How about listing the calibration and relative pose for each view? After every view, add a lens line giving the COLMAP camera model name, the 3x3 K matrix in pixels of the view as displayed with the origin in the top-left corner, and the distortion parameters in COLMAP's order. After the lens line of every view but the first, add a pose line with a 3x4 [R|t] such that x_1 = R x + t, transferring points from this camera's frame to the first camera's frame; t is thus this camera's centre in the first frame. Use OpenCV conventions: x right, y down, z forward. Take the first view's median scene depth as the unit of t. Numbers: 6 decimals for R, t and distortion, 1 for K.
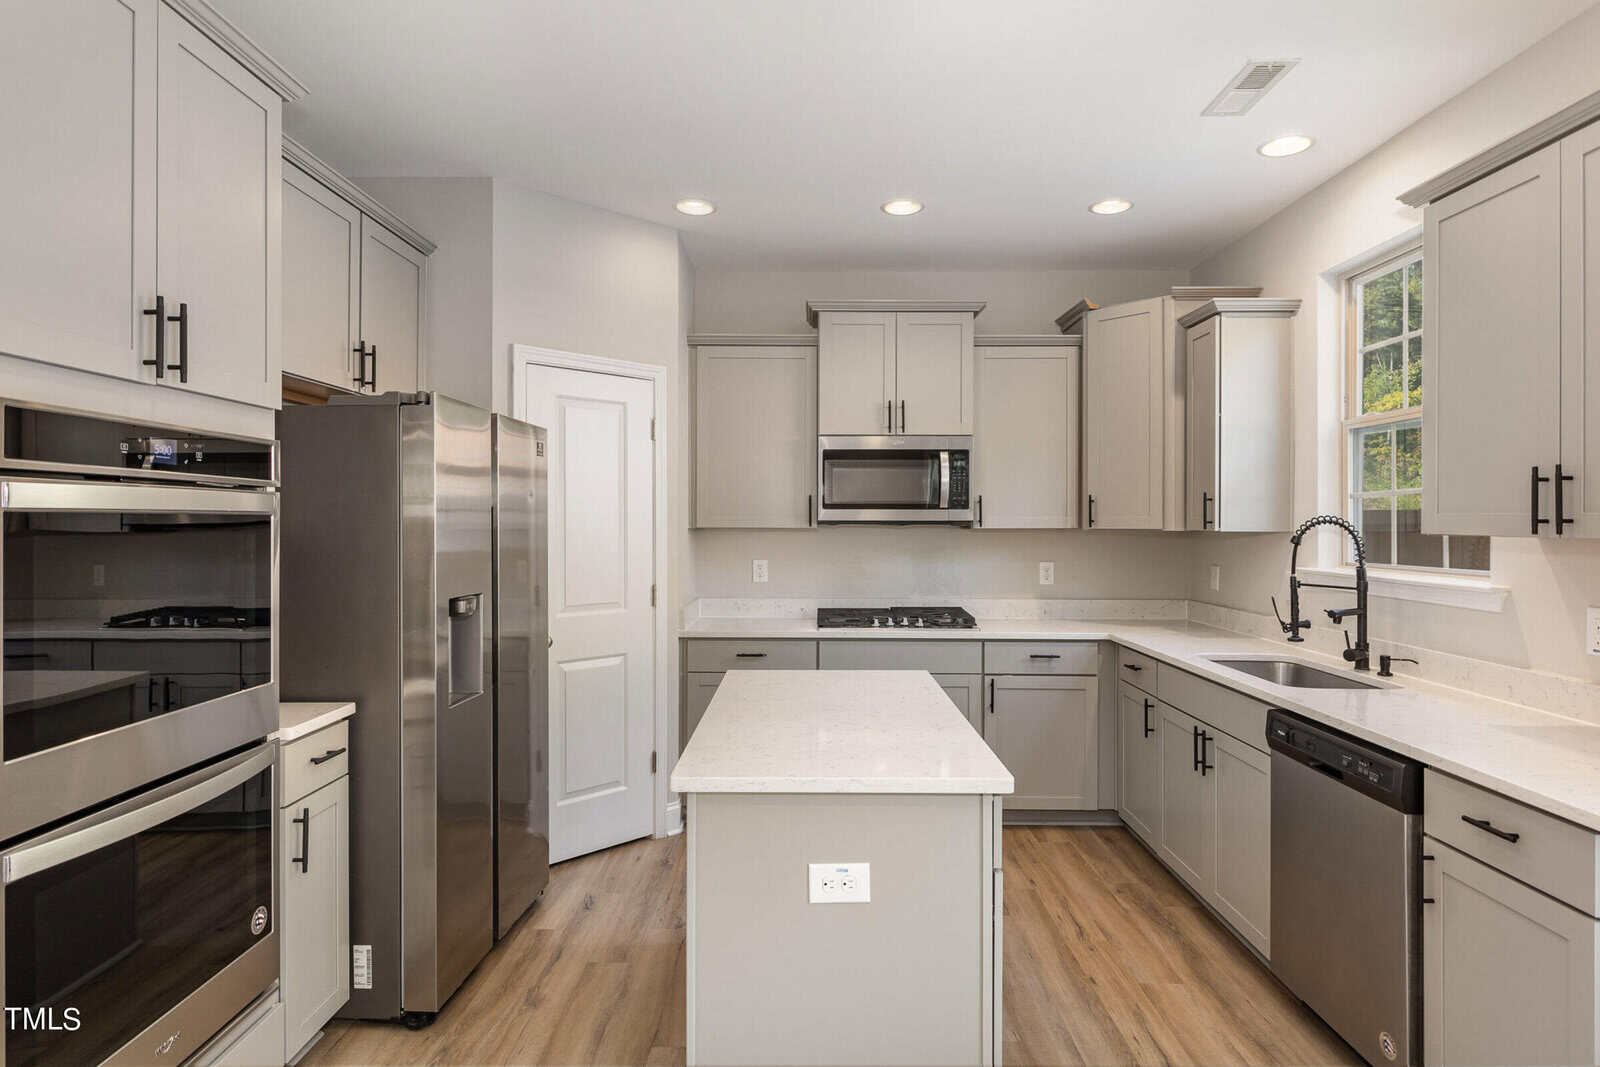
lens RADIAL K [[886.7, 0, 803.9], [0, 886.7, 532.0], [0, 0, 1]] dist [-0.002442, -0.000654]
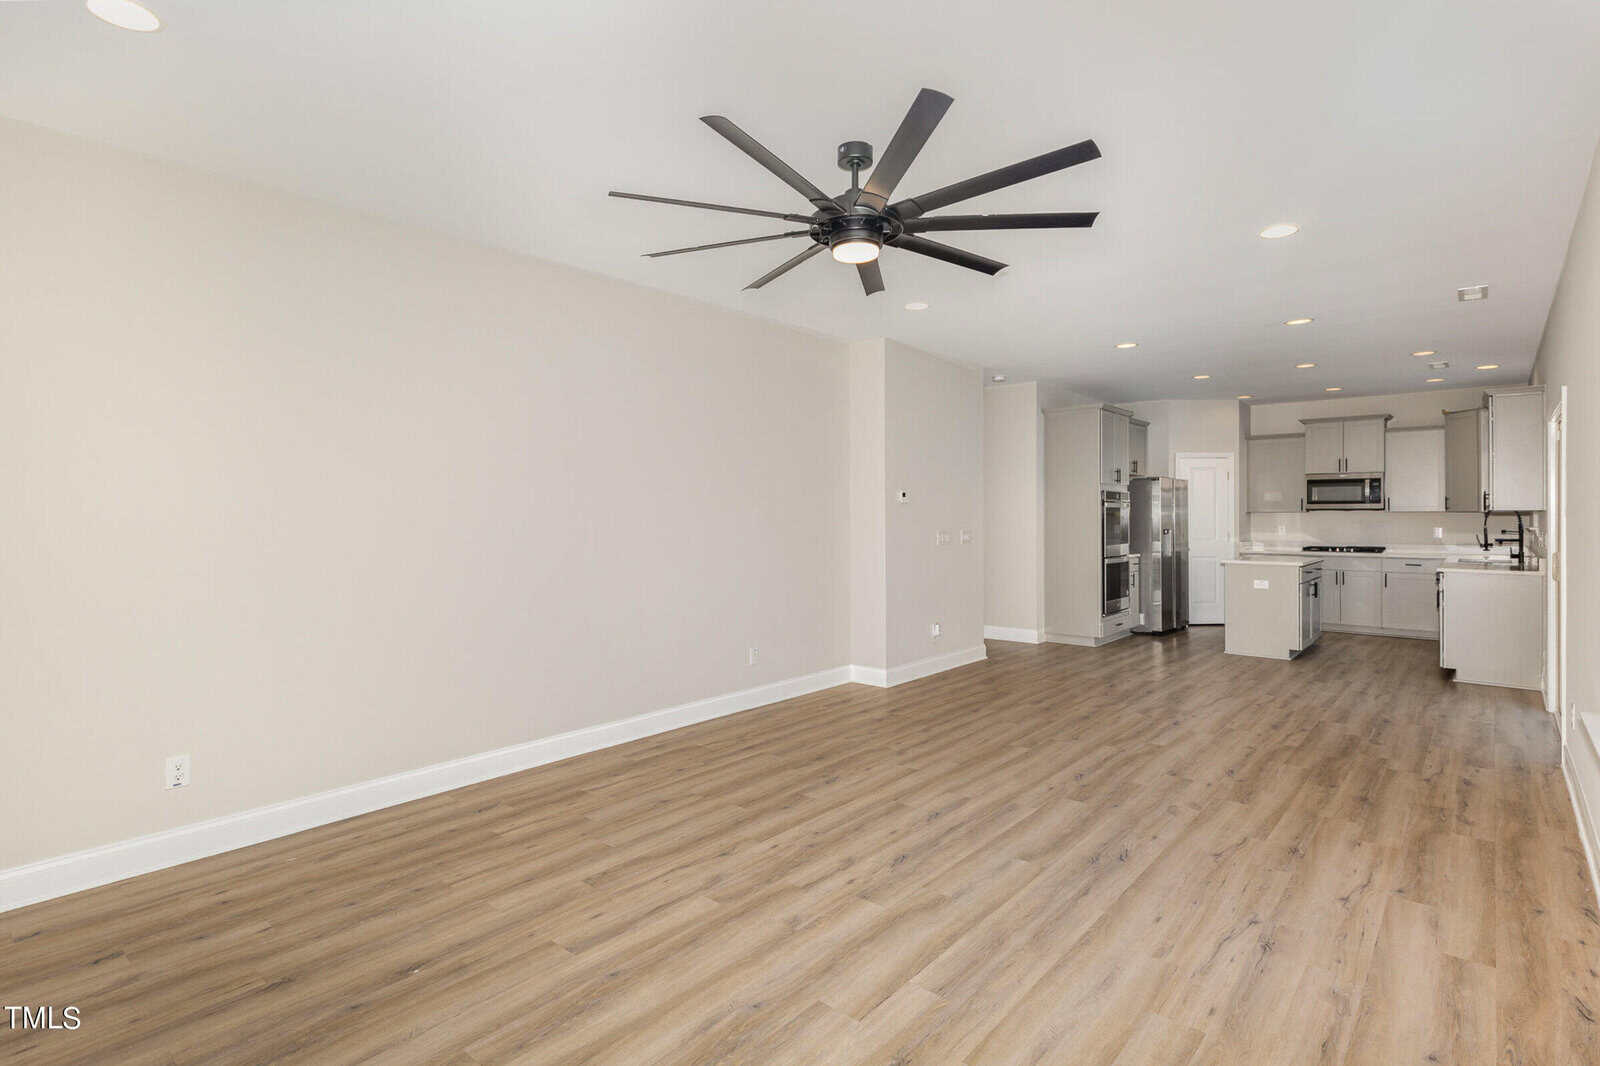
lens RADIAL K [[814.1, 0, 803.3], [0, 814.1, 523.2], [0, 0, 1]] dist [0.011830, 0.000371]
pose [[0.770066, 0.000115, -0.637964, 0.451038], [-0.003903, 0.999982, -0.004532, 0.048197], [0.637952, 0.005980, 0.770053, -1.870625]]
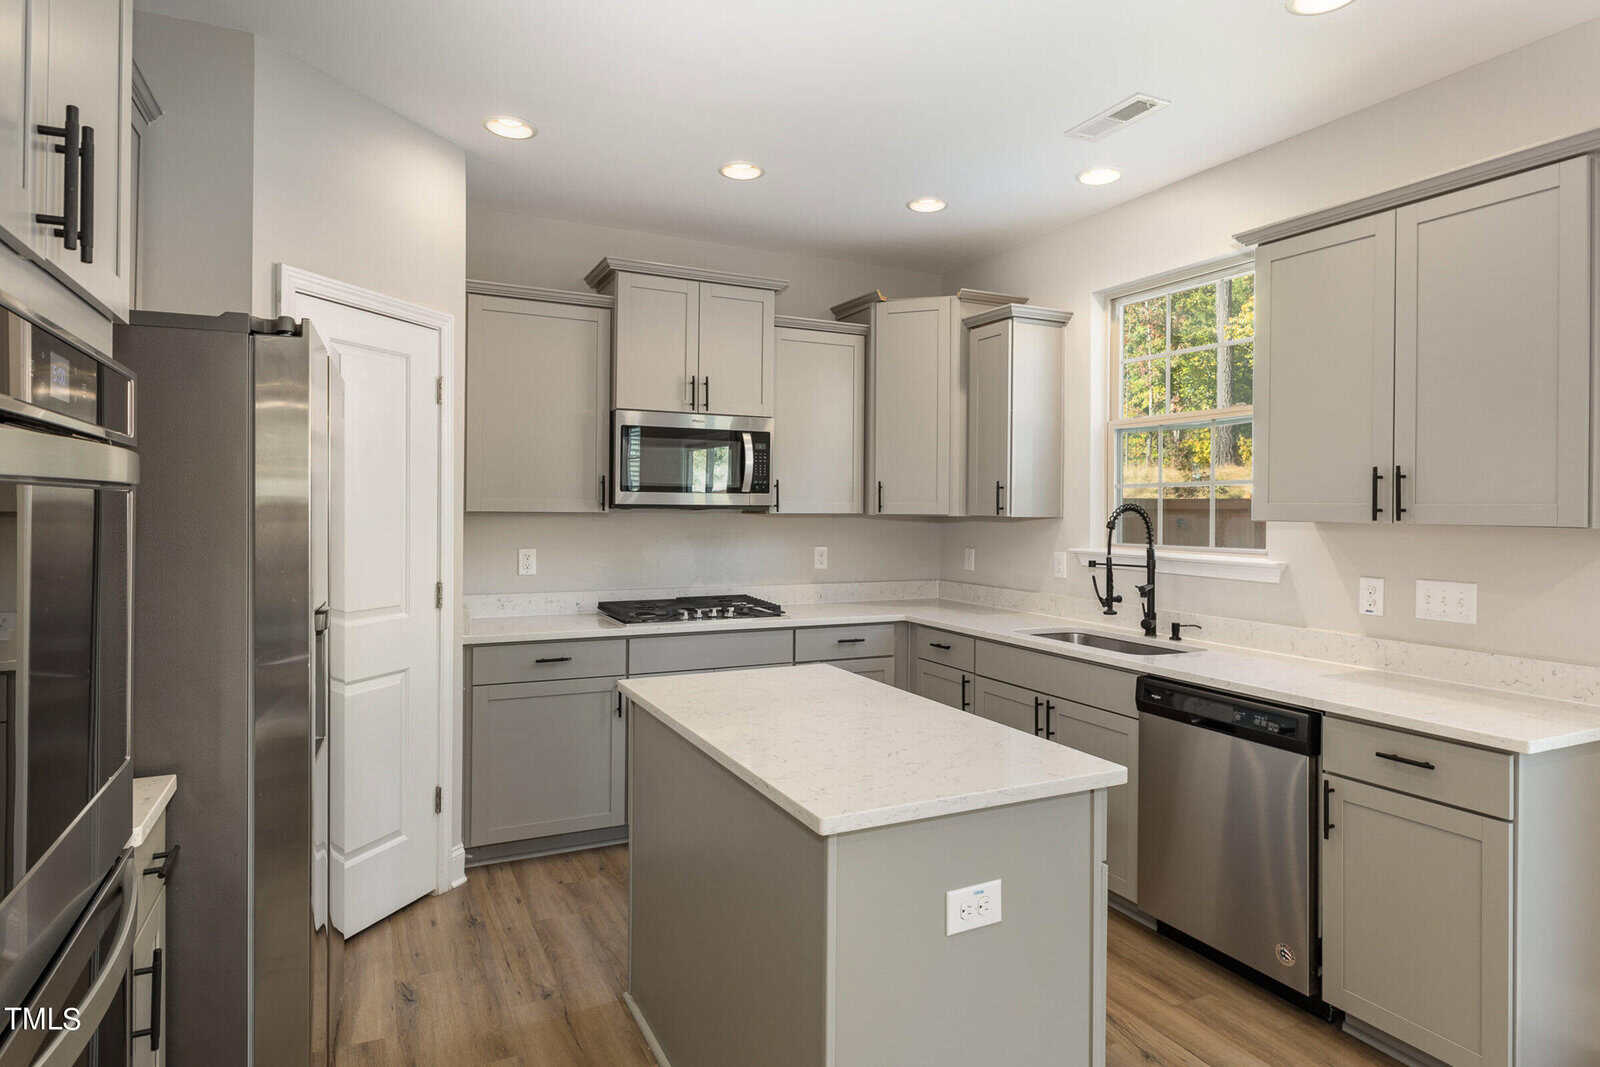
lens RADIAL K [[895.4, 0, 804.0], [0, 895.4, 516.7], [0, 0, 1]] dist [-0.001999, -0.000034]
pose [[0.894277, 0.000585, 0.447514, -0.253166], [-0.001307, 0.999998, 0.001305, -0.002063], [-0.447513, -0.001752, 0.894276, 0.125053]]
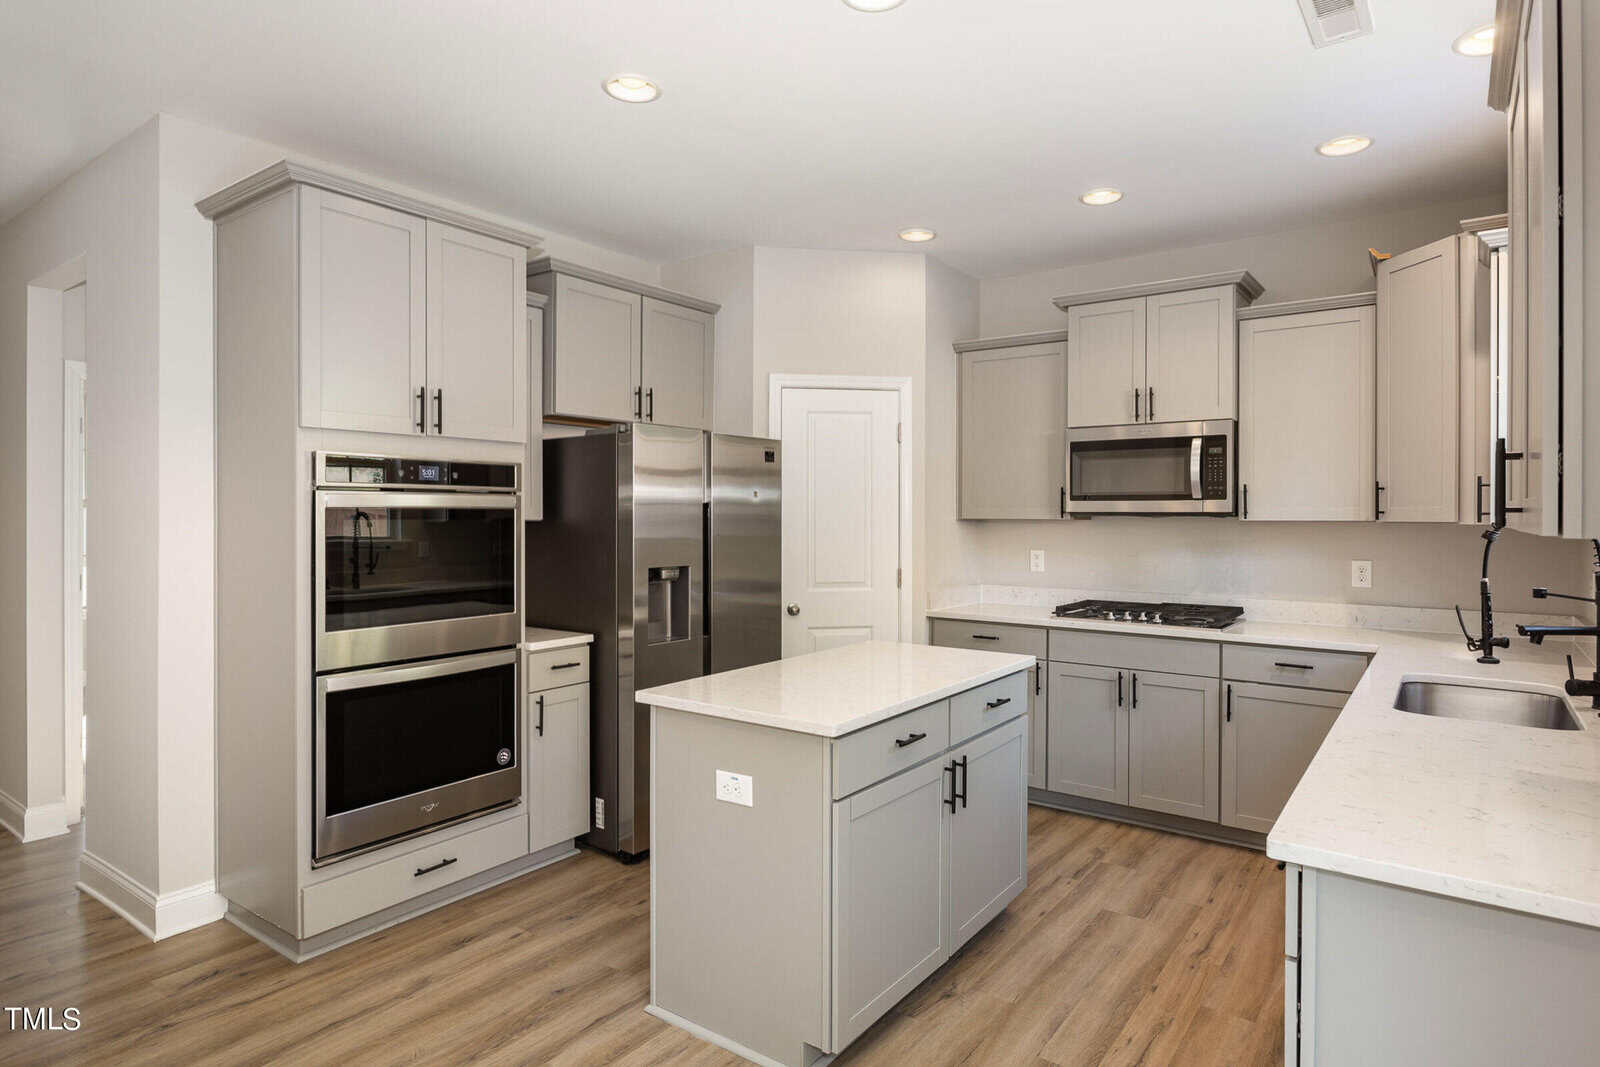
lens RADIAL K [[887.3, 0, 800.0], [0, 887.3, 533.5], [0, 0, 1]] dist [-0.013706, -0.001381]
pose [[0.808529, 0.012357, -0.588326, 0.426626], [-0.006606, 0.999907, 0.011923, 0.001648], [0.588419, -0.005753, 0.808536, -0.000109]]
